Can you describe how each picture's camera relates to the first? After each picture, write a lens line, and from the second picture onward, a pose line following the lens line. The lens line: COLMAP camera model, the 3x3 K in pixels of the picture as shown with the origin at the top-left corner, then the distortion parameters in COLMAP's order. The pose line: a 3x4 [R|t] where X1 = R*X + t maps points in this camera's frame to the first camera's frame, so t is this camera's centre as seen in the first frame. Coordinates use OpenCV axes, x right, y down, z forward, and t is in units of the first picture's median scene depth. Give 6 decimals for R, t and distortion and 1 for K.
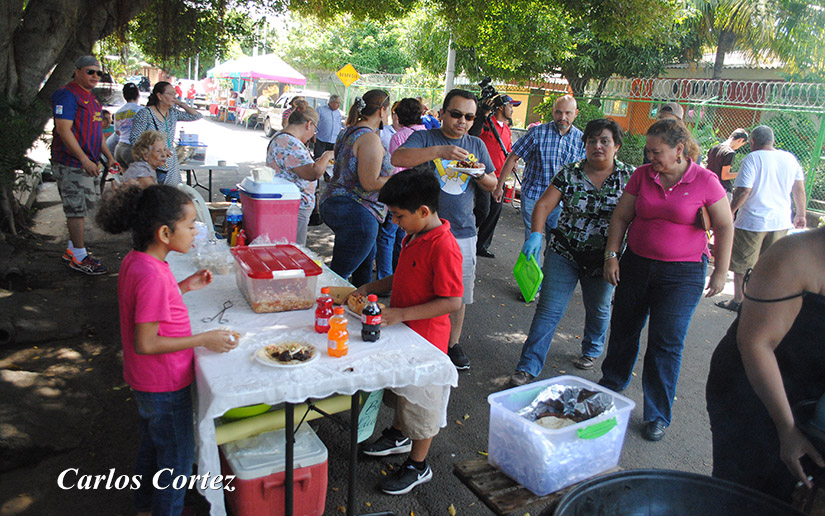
lens RADIAL K [[627.8, 0, 412.5], [0, 627.8, 258.0], [0, 0, 1]] dist [-0.078487, 0.004859]
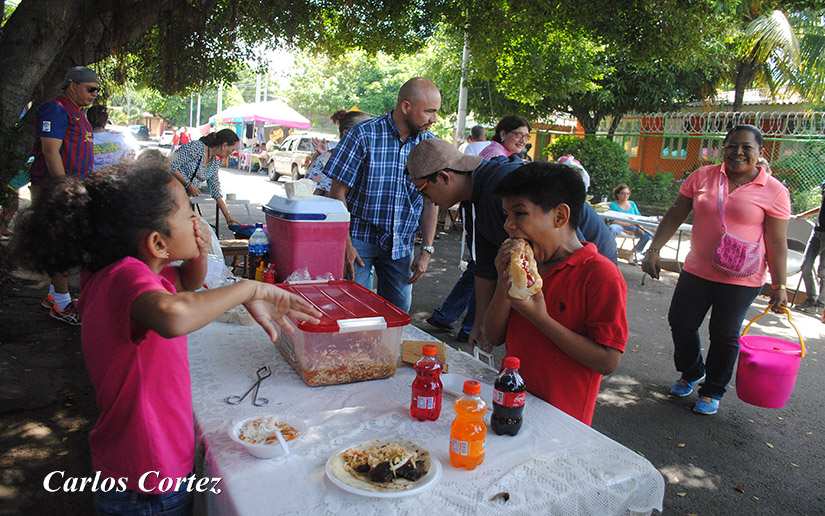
lens RADIAL K [[627.8, 0, 412.5], [0, 627.8, 258.0], [0, 0, 1]] dist [-0.078487, 0.004859]
pose [[0.999938, -0.011093, 0.001082, -0.095168], [0.011143, 0.997154, -0.074558, 0.004562], [-0.000252, 0.074566, 0.997216, 0.235481]]
